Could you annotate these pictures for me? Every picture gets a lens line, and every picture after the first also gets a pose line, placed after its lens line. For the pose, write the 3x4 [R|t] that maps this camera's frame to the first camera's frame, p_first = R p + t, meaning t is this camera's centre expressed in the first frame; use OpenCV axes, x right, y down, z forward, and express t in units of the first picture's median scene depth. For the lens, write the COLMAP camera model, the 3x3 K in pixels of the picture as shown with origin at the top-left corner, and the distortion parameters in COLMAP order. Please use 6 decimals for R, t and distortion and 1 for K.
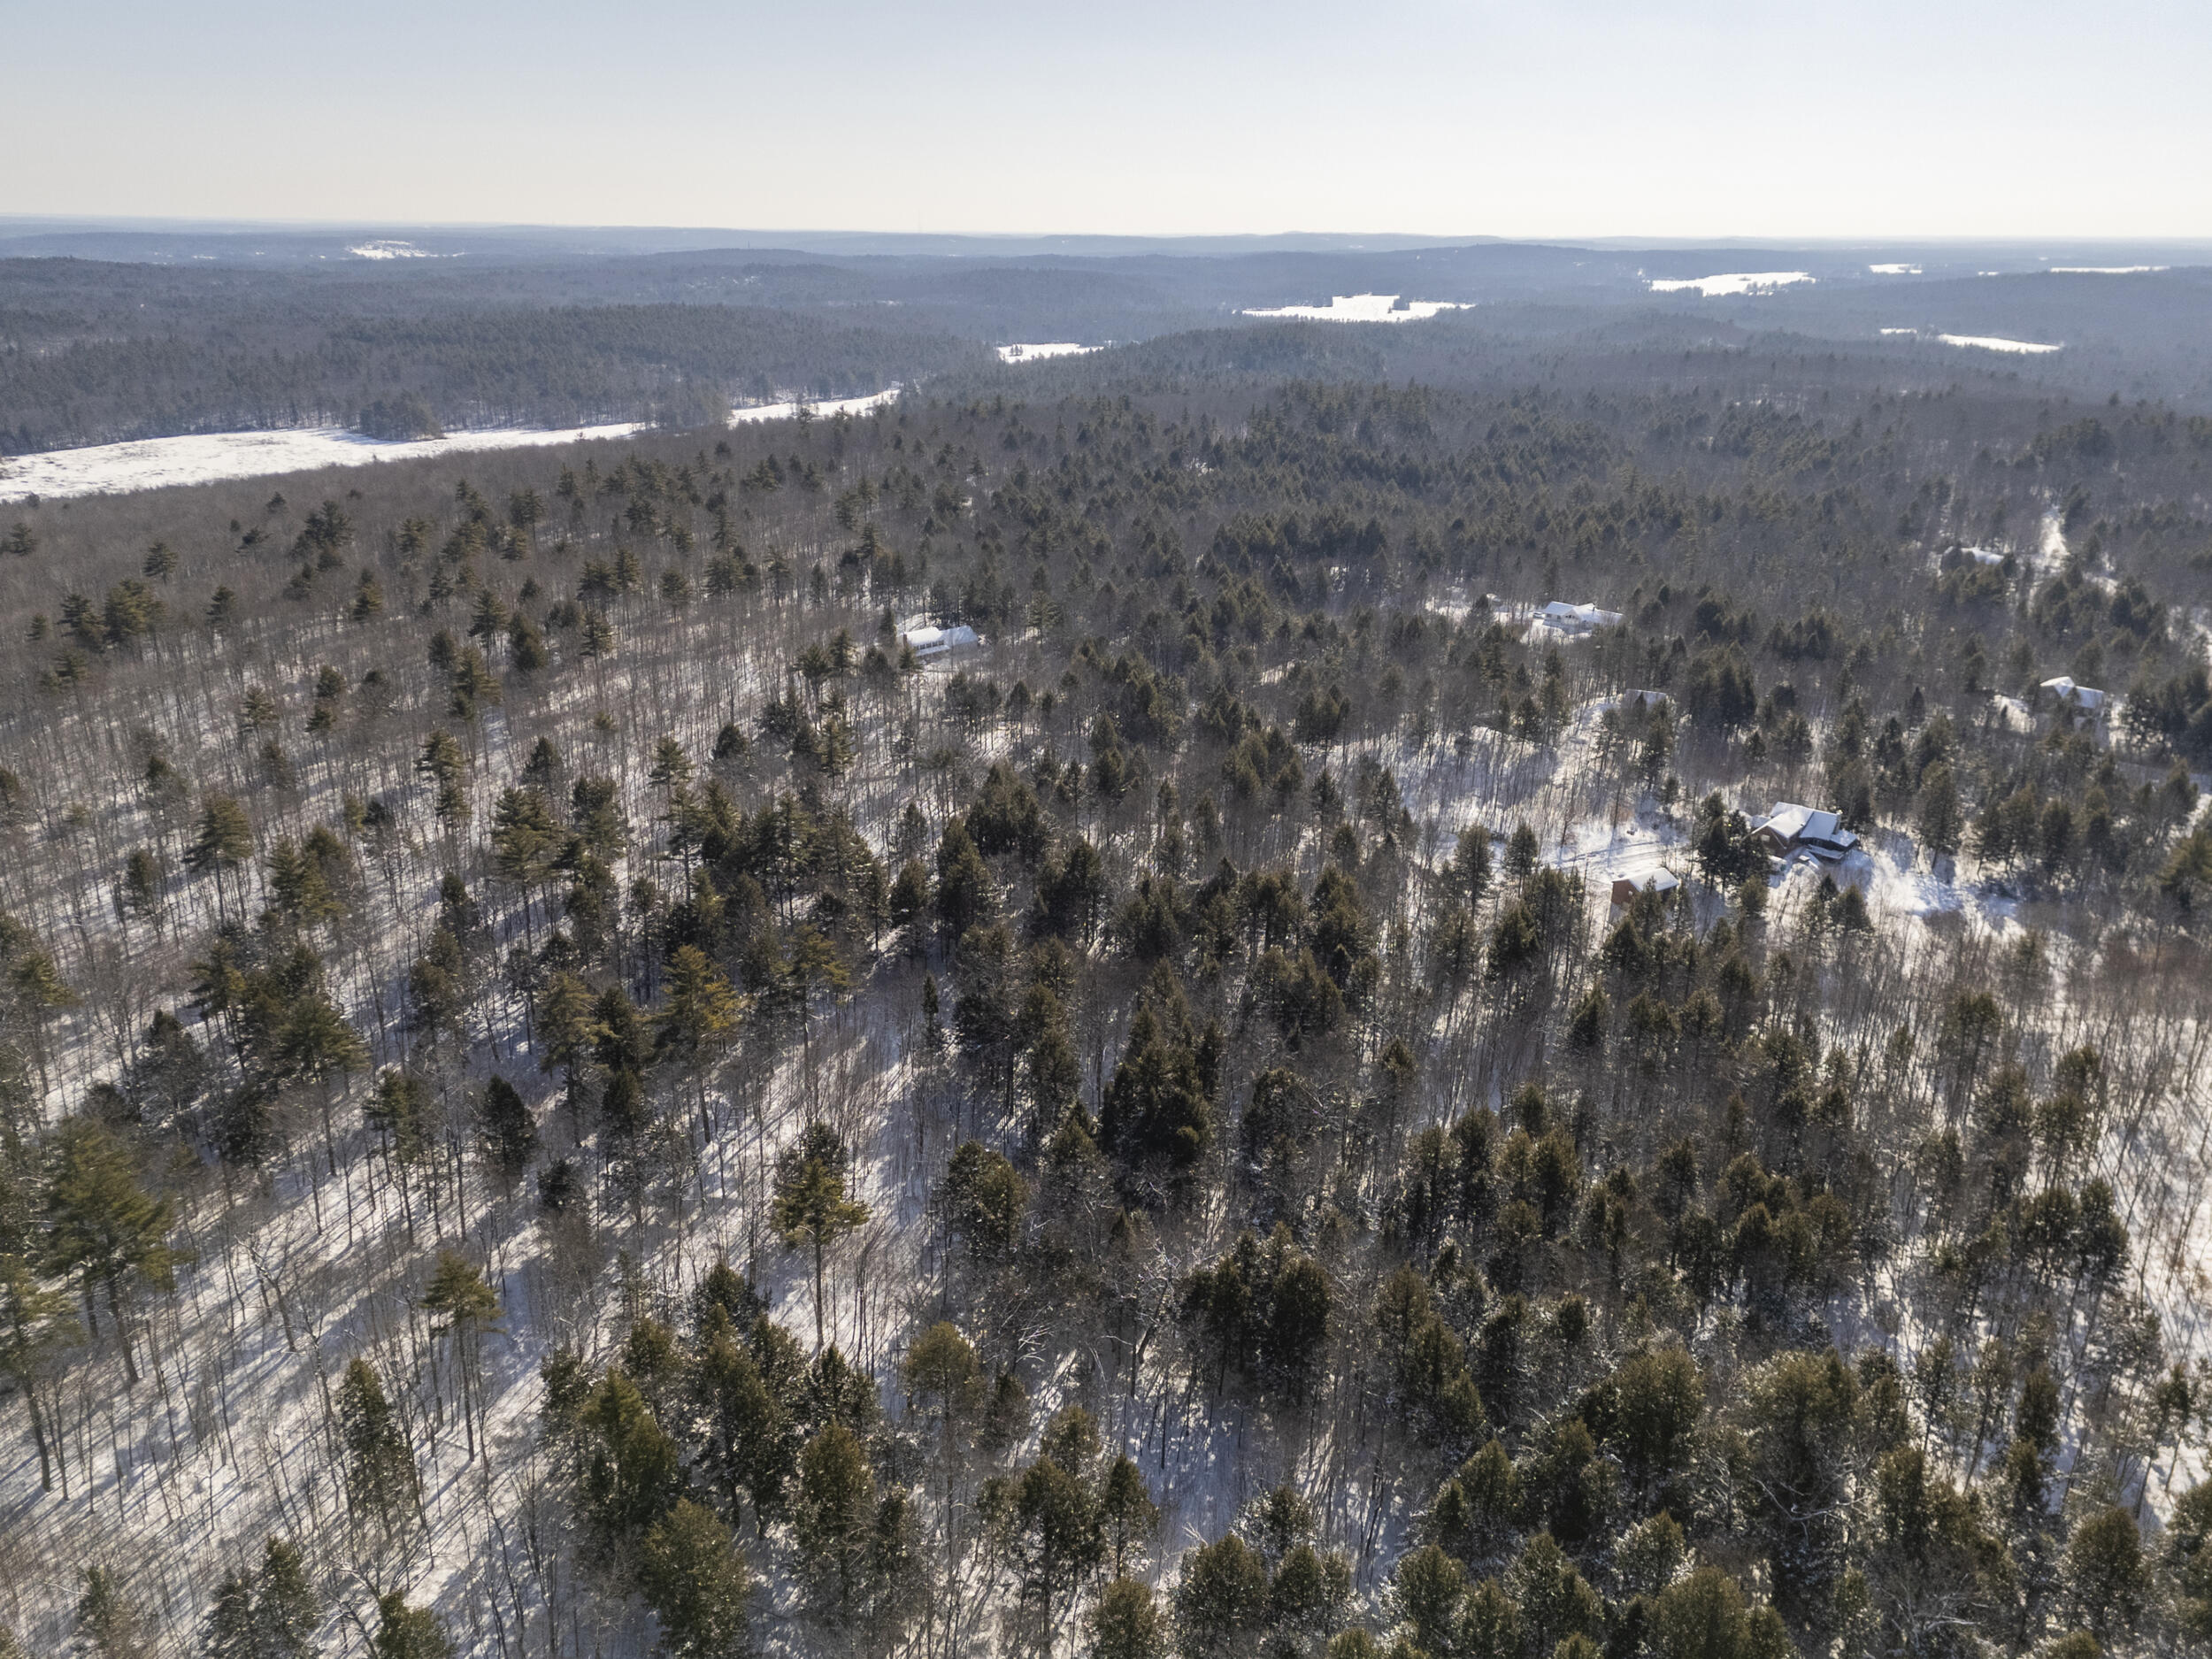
lens RADIAL K [[1607.9, 0, 1096.5], [0, 1607.9, 830.3], [0, 0, 1]] dist [0.076999, -0.065709]
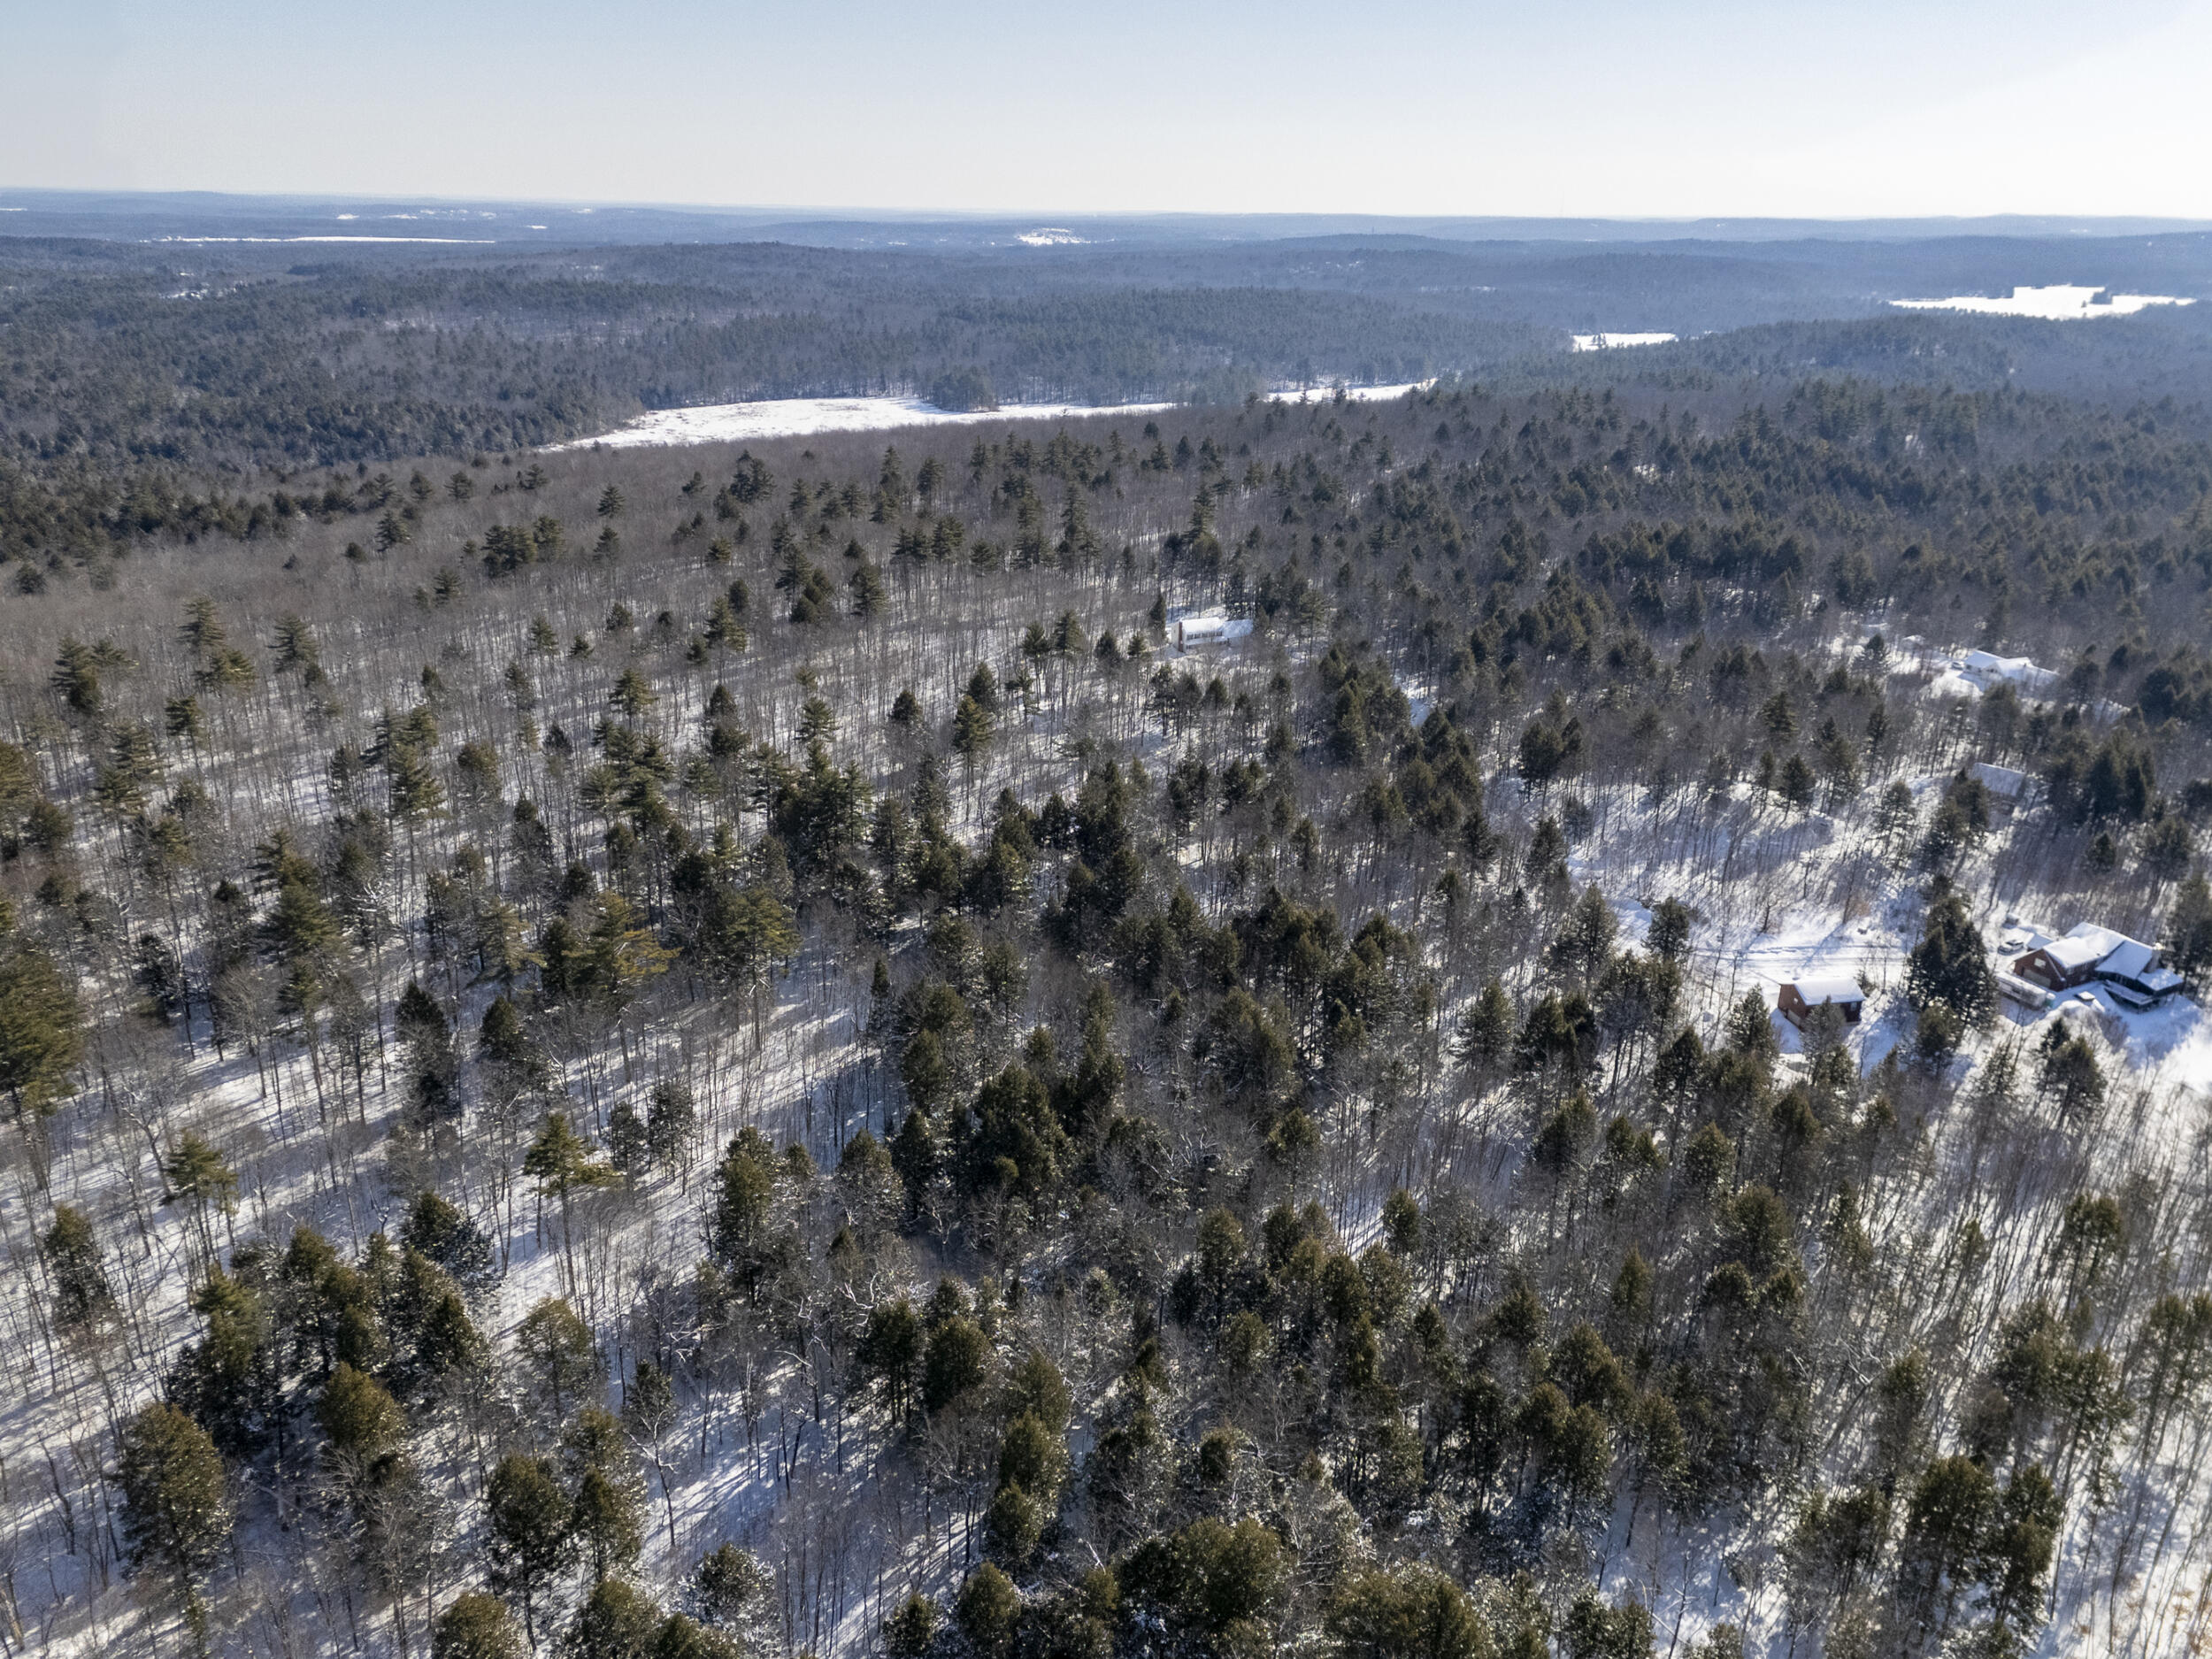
lens RADIAL K [[1607.9, 0, 1096.5], [0, 1607.9, 830.3], [0, 0, 1]] dist [0.076999, -0.065709]
pose [[0.932850, 0.131540, -0.335393, 0.057798], [-0.128975, 0.991193, 0.030015, -0.005950], [0.336388, 0.015258, 0.941600, 0.019258]]
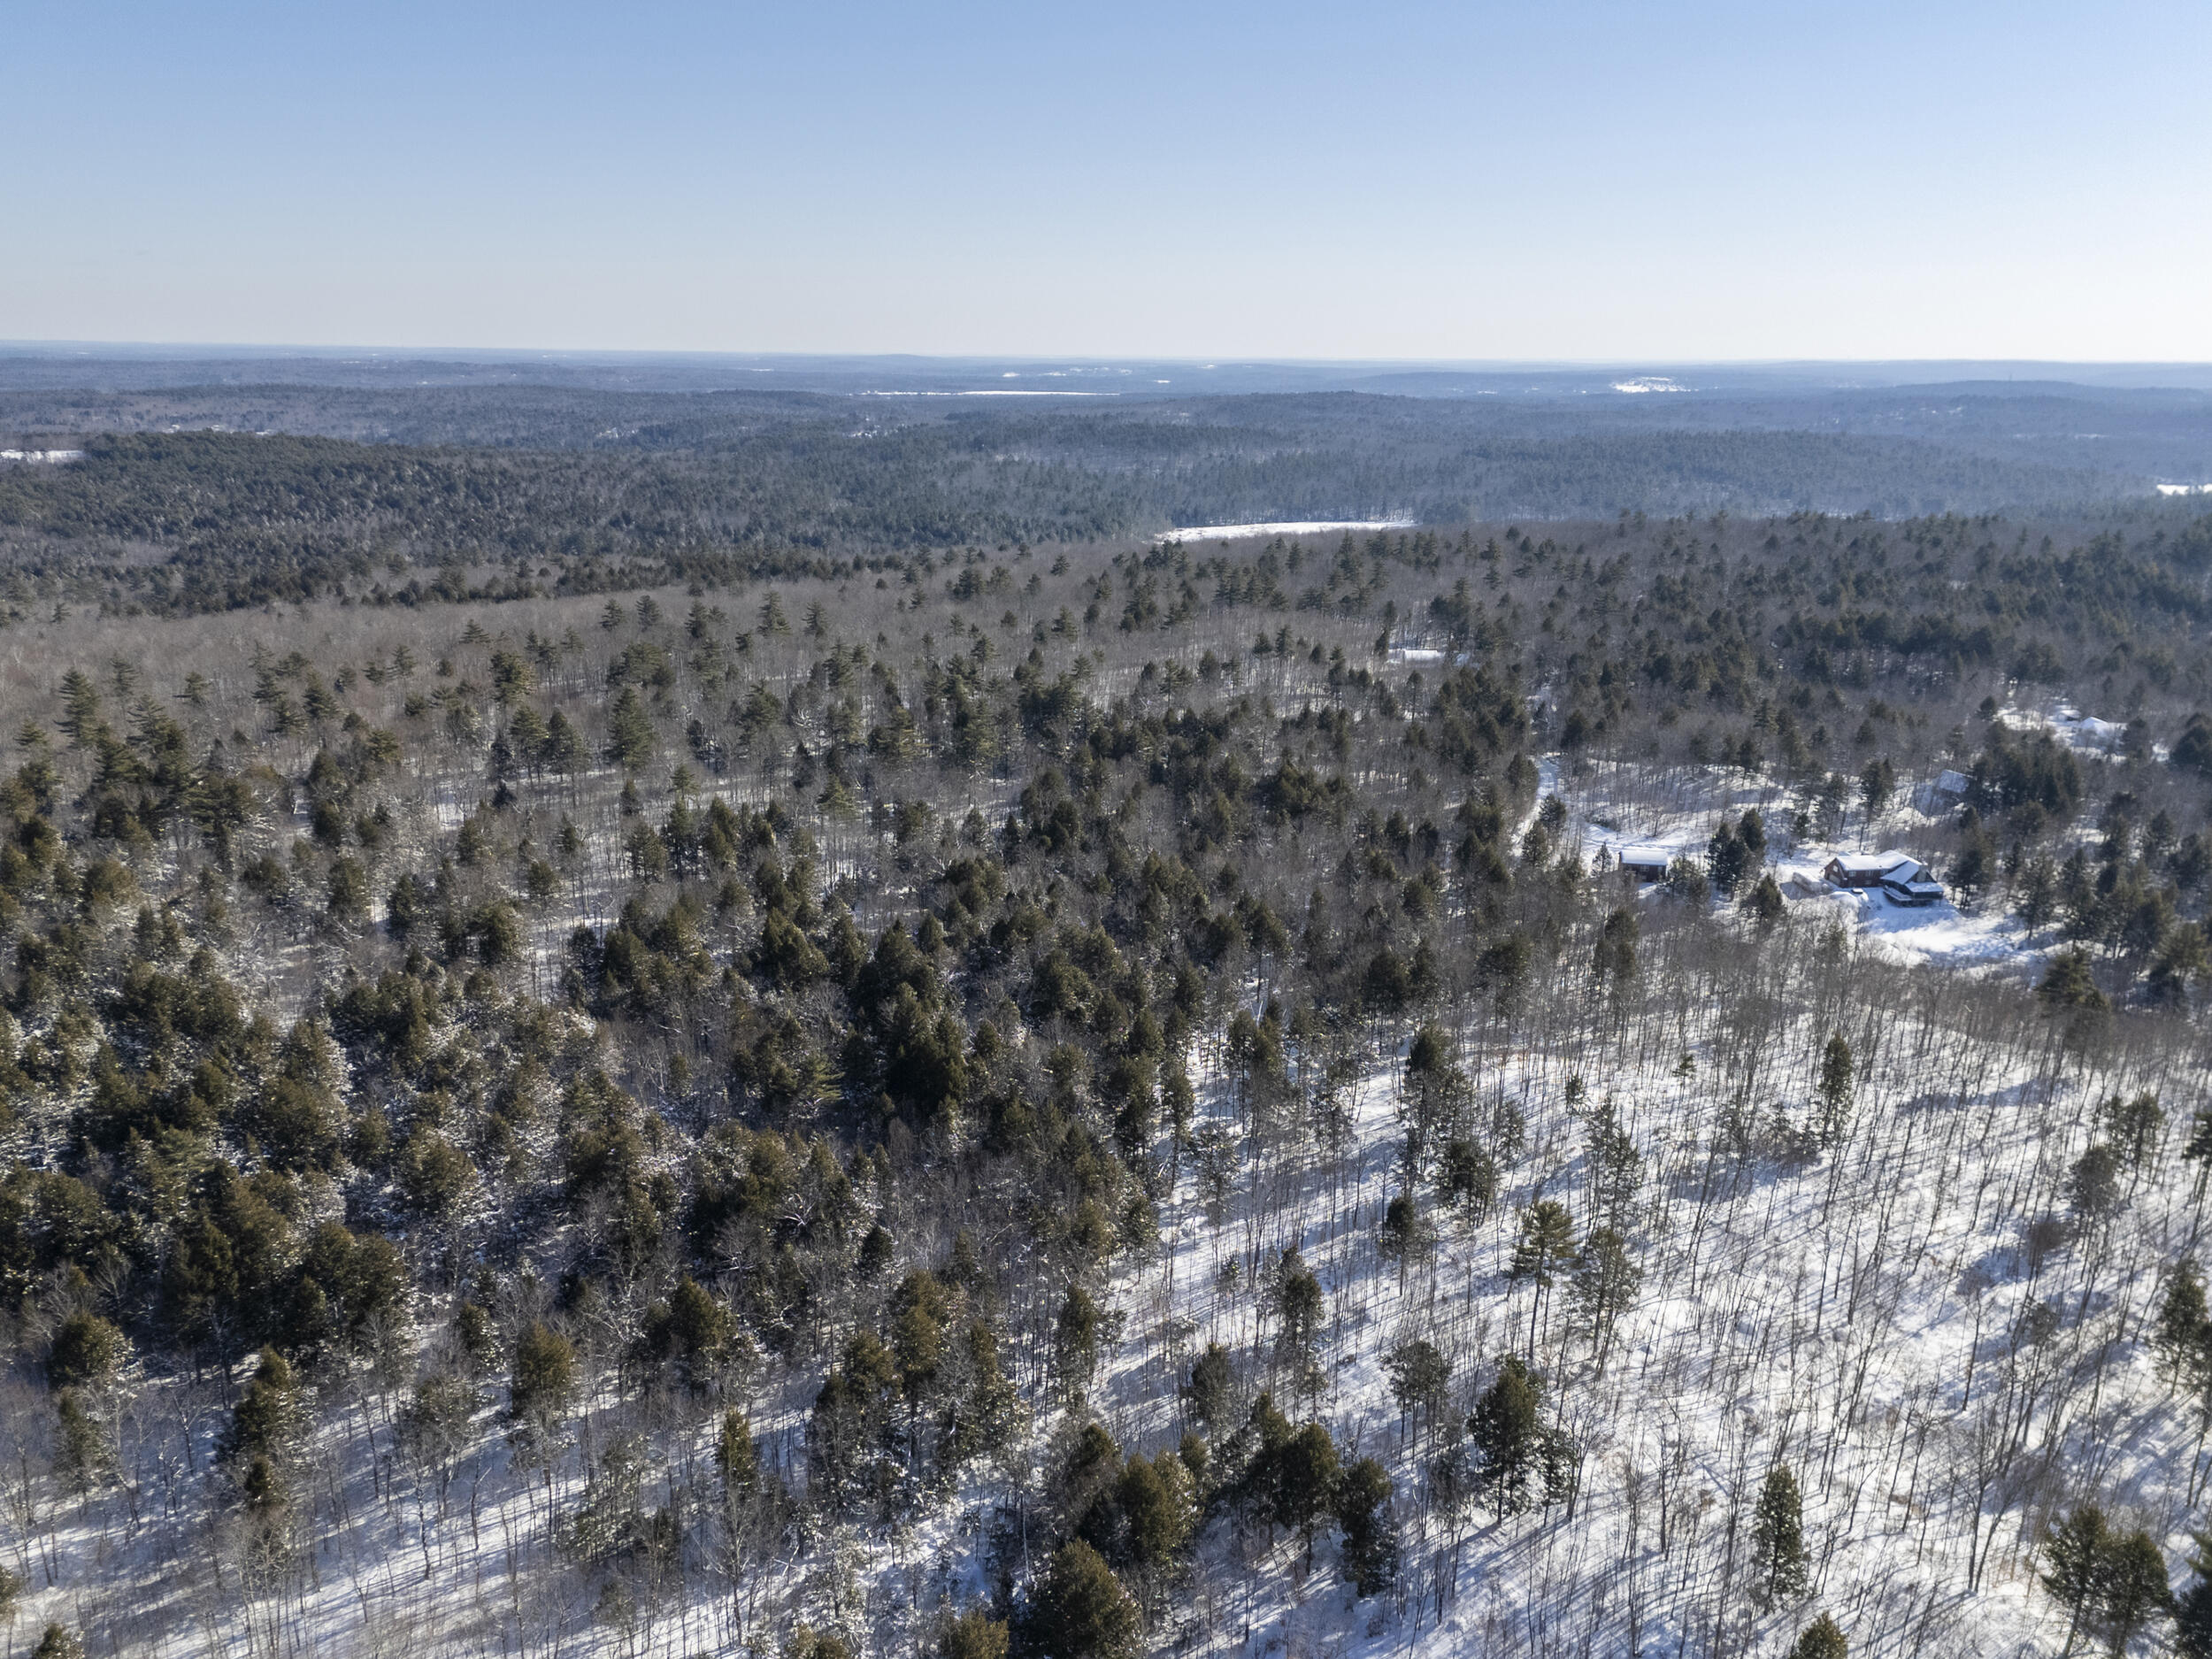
lens RADIAL K [[1585.5, 0, 1071.2], [0, 1585.5, 828.0], [0, 0, 1]] dist [0.099534, -0.101083]
pose [[0.739567, 0.189579, -0.645833, 0.178917], [-0.236601, 0.971503, 0.014236, 0.021200], [0.630127, 0.142277, 0.763346, -0.048735]]
